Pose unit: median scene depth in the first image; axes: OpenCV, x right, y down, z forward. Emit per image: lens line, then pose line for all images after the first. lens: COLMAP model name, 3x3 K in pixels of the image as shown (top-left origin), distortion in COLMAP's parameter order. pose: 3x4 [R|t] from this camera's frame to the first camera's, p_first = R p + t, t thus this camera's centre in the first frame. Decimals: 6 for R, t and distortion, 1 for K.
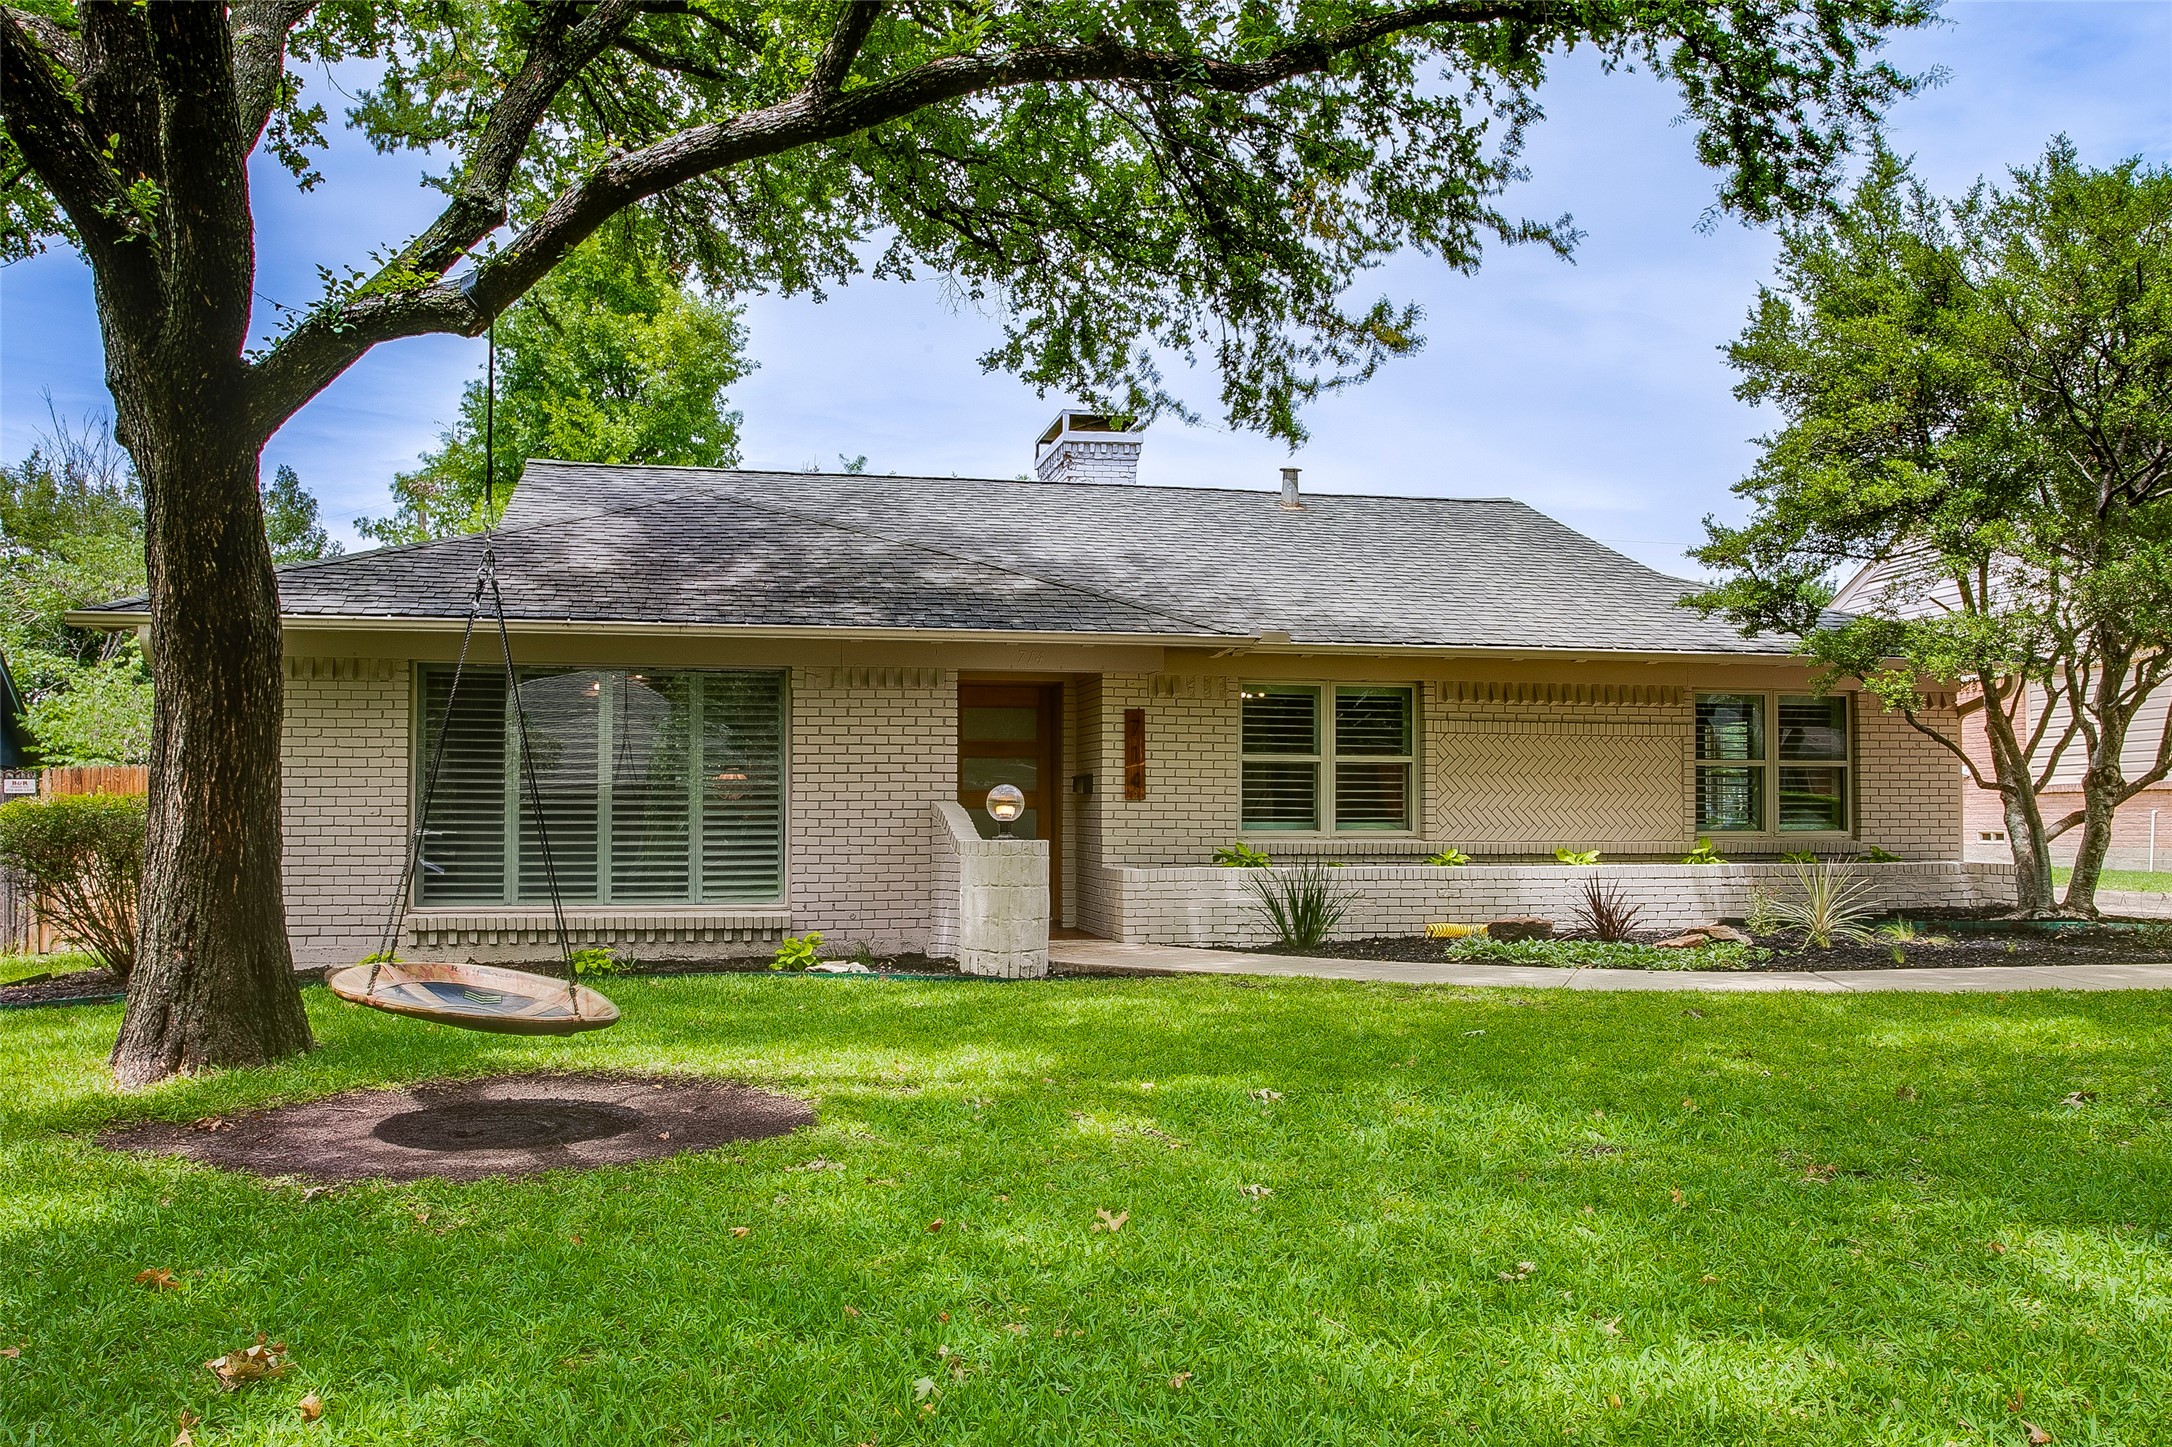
lens RADIAL K [[1588.5, 0, 1070.5], [0, 1588.5, 773.4], [0, 0, 1]] dist [-0.022894, -0.000814]
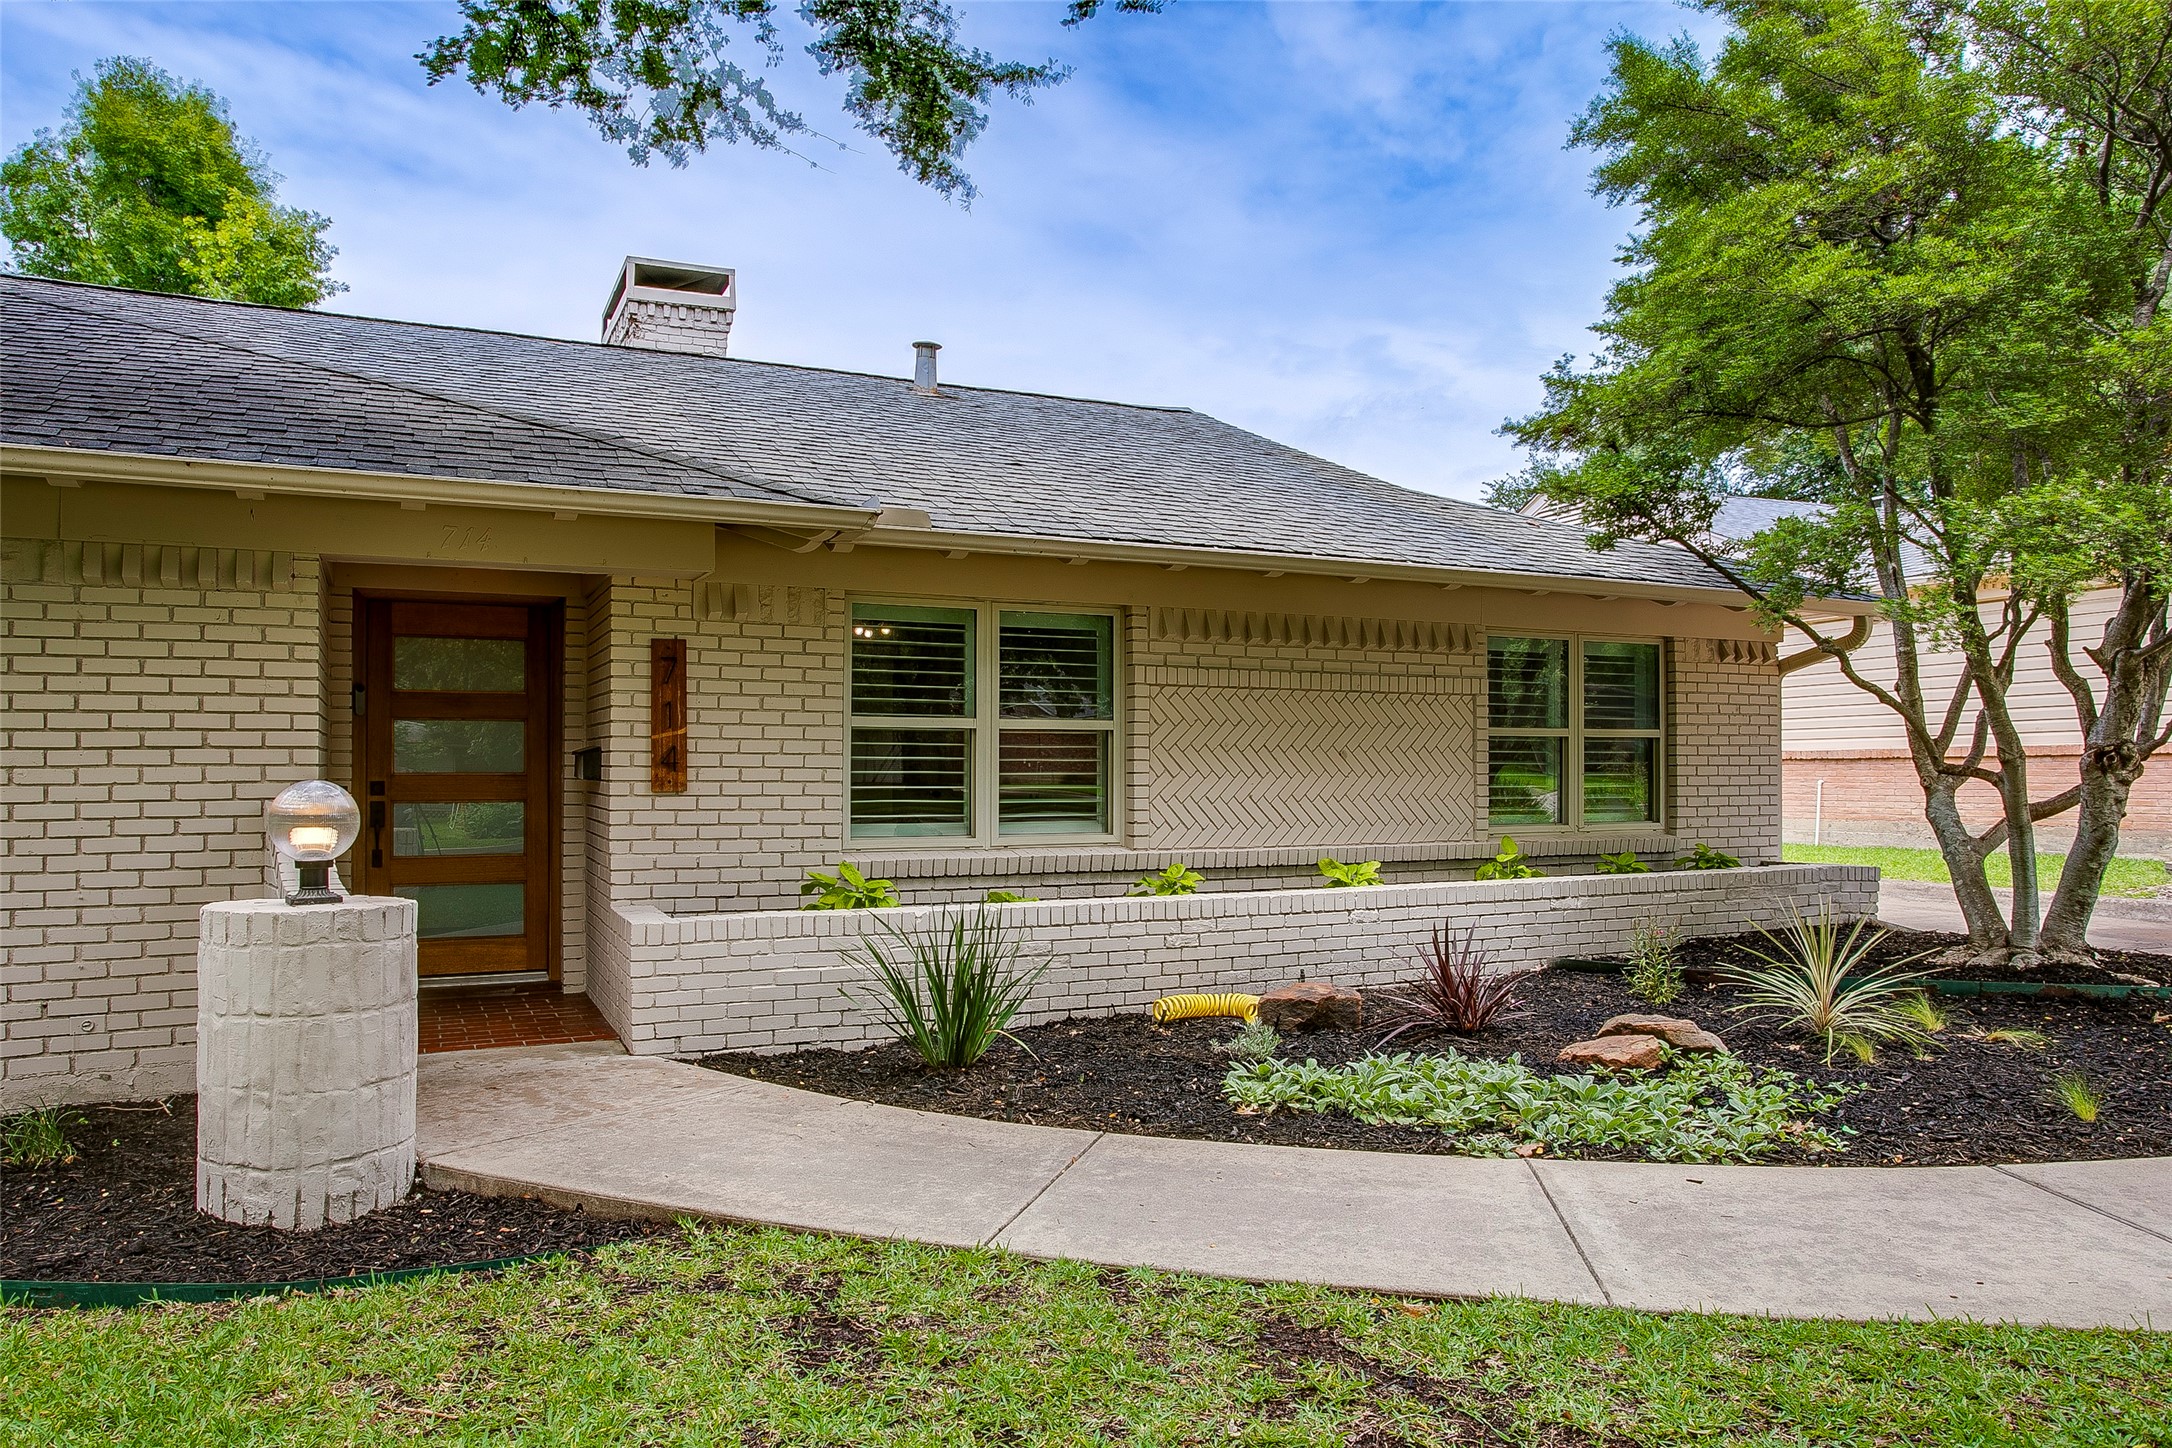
lens RADIAL K [[1588.5, 0, 1070.5], [0, 1588.5, 773.9], [0, 0, 1]] dist [-0.022894, -0.000814]
pose [[0.973416, -0.001920, 0.229036, 0.048843], [-0.003711, 0.999701, 0.024156, -0.004730], [-0.229014, -0.024364, 0.973118, 0.374881]]
